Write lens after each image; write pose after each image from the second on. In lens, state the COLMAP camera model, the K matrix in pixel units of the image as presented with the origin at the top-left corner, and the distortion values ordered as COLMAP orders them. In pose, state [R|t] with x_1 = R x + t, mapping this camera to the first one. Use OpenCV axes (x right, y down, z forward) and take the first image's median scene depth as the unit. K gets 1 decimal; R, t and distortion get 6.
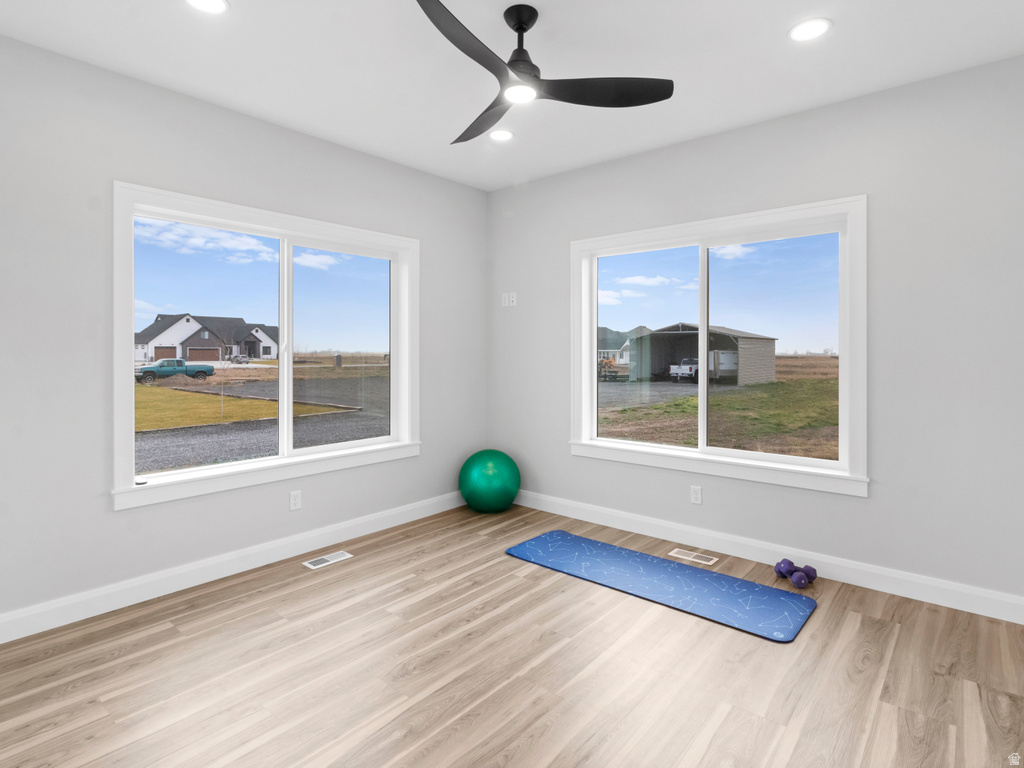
lens RADIAL K [[539.0, 0, 515.2], [0, 539.0, 377.0], [0, 0, 1]] dist [0.011581, 0.000166]
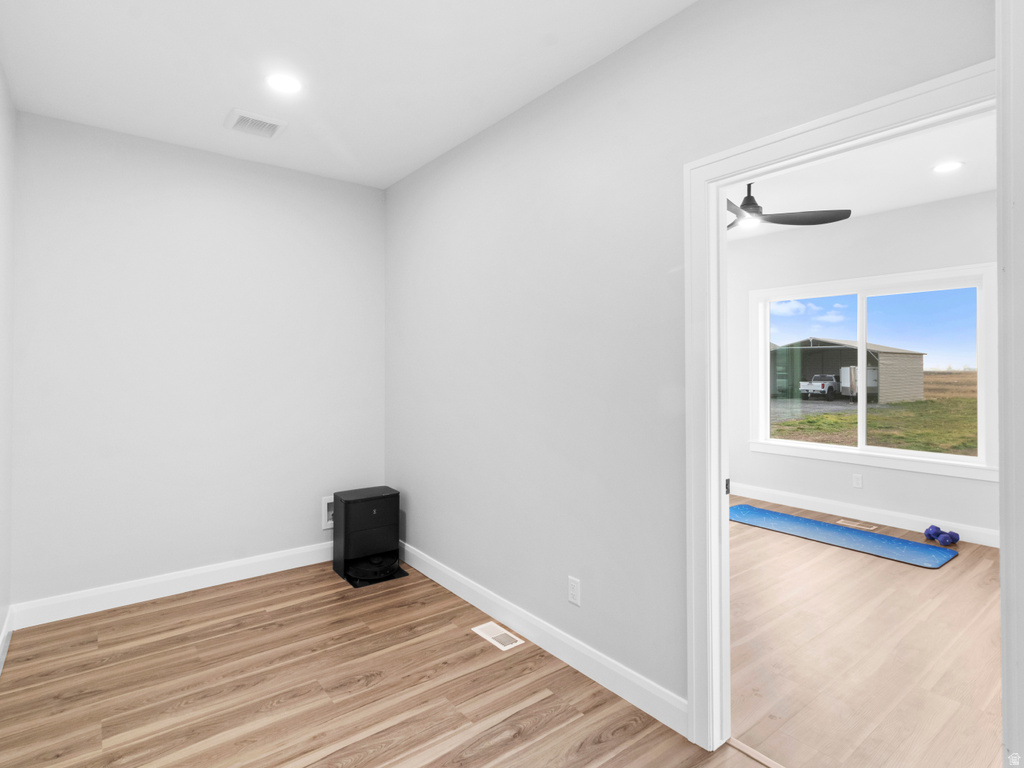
lens RADIAL K [[539.0, 0, 515.2], [0, 539.0, 377.0], [0, 0, 1]] dist [0.011581, 0.000166]
pose [[0.980717, 0.006119, -0.195337, -0.237384], [-0.011254, 0.999619, -0.025191, 0.002570], [0.195109, 0.026904, 0.980413, -0.492032]]
